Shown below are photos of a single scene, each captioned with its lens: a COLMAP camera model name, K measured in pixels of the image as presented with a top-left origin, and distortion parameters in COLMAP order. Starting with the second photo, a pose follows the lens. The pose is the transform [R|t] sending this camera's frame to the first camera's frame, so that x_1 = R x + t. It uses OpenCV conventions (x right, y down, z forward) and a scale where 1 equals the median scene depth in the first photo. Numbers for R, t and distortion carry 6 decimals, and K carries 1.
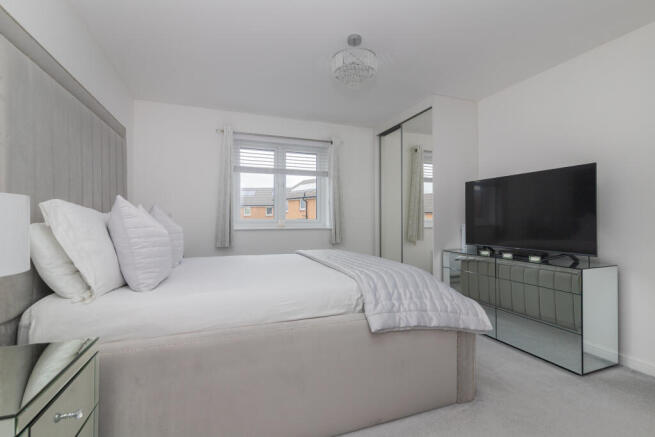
lens RADIAL K [[304.1, 0, 326.9], [0, 304.1, 218.4], [0, 0, 1]] dist [-0.000835, 0.001409]
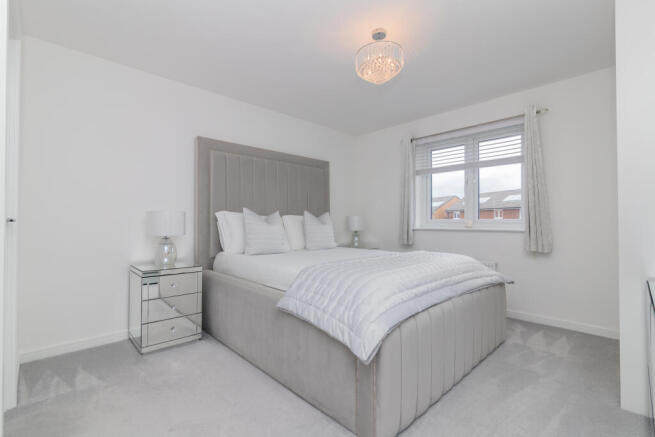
lens RADIAL K [[304.1, 0, 323.0], [0, 304.1, 220.3], [0, 0, 1]] dist [-0.000835, 0.001409]
pose [[0.415928, -0.009913, -0.909343, 0.541879], [0.023770, 0.999717, -0.000026, -0.002268], [0.909087, -0.021604, 0.416046, 0.241373]]
